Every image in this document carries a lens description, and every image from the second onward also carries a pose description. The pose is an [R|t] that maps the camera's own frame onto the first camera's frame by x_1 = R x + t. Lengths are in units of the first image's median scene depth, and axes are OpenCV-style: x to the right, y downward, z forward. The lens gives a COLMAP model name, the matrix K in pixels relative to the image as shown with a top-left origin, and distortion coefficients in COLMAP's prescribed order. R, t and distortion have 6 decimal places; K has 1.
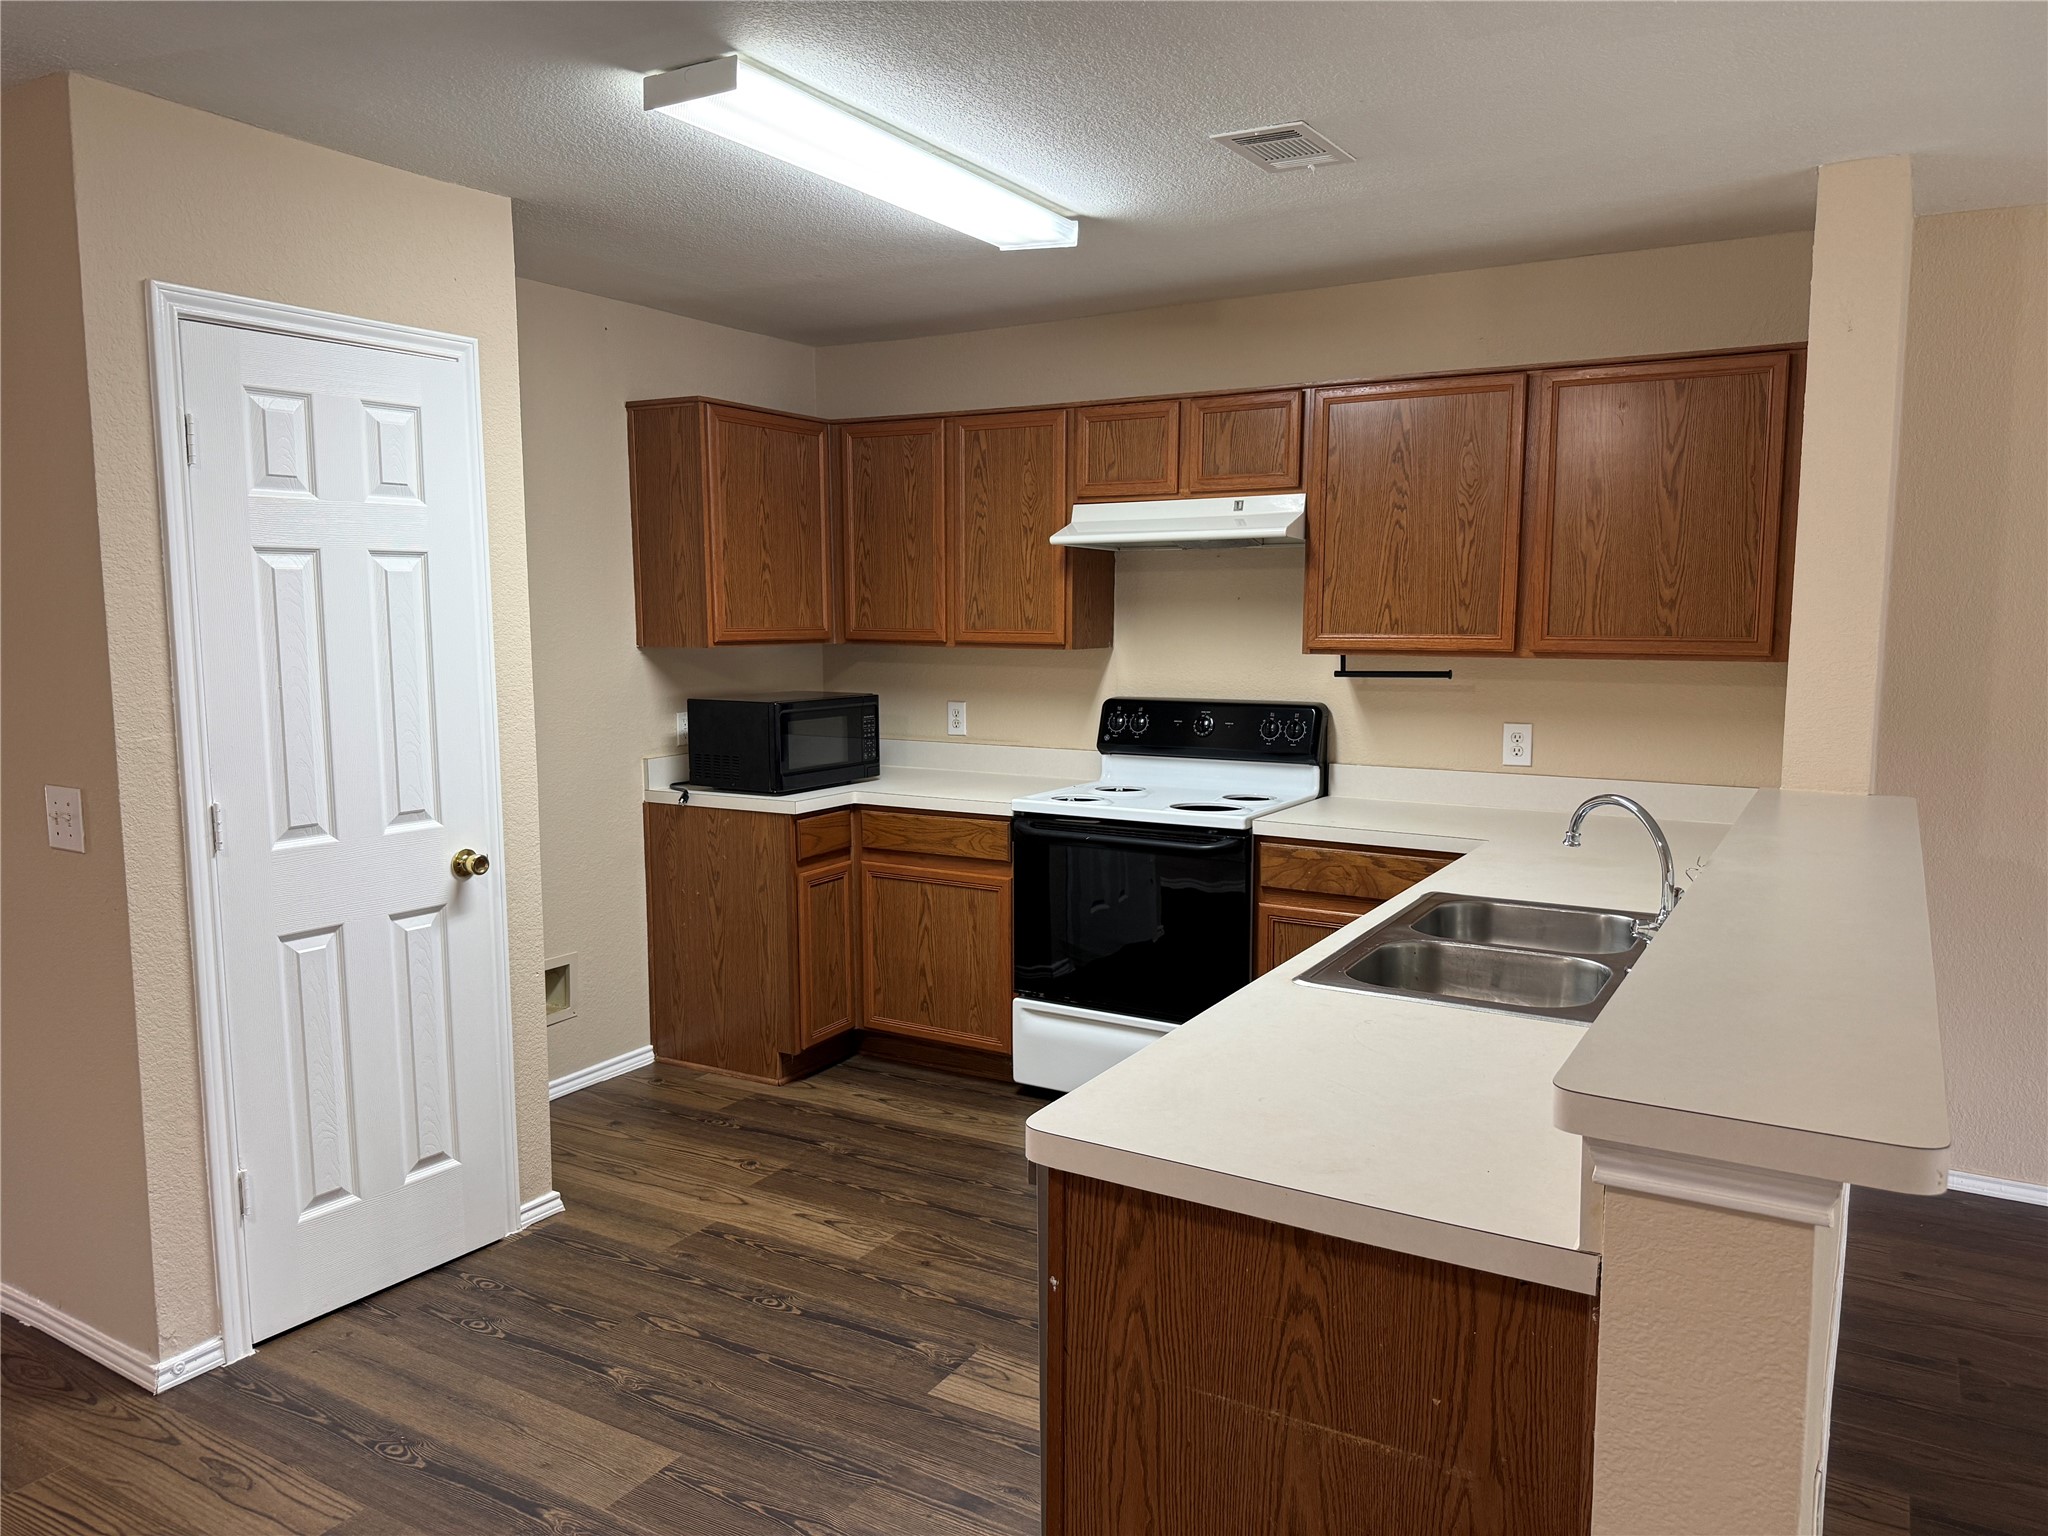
lens RADIAL K [[1455.0, 0, 1031.7], [0, 1455.0, 754.0], [0, 0, 1]] dist [0.060601, -0.064645]
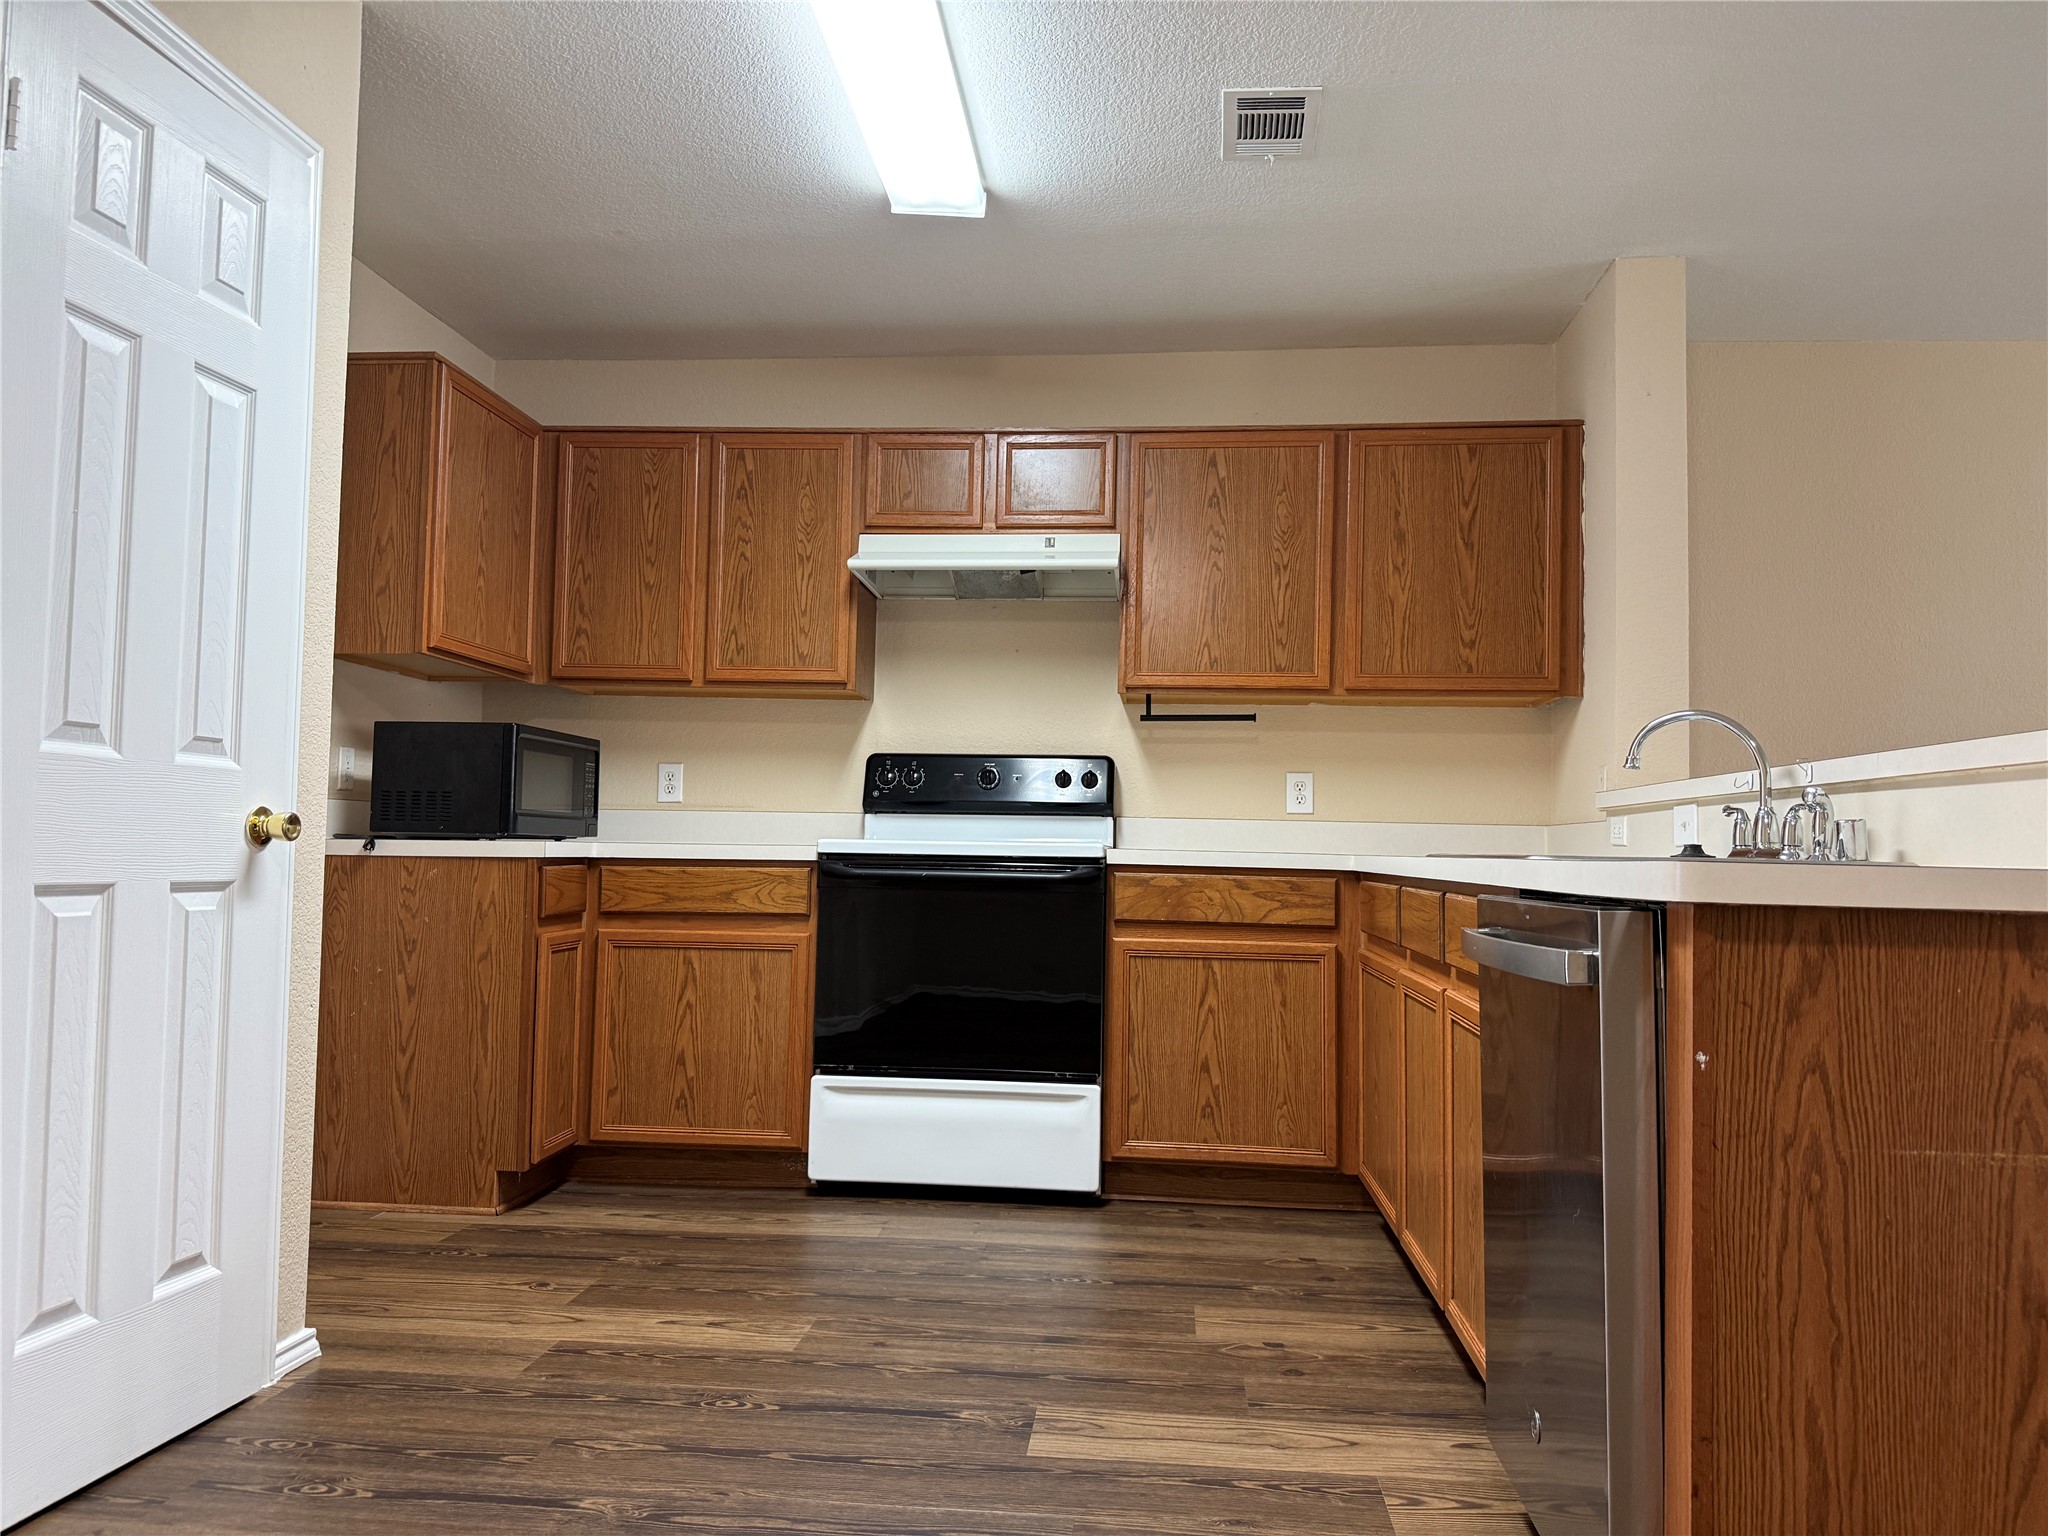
lens RADIAL K [[1455.0, 0, 1031.2], [0, 1455.0, 757.9], [0, 0, 1]] dist [0.060601, -0.064645]
pose [[0.904195, 0.047122, 0.424513, -0.310332], [0.023823, 0.986784, -0.160279, 0.144221], [-0.426455, 0.155037, 0.891123, 0.180352]]
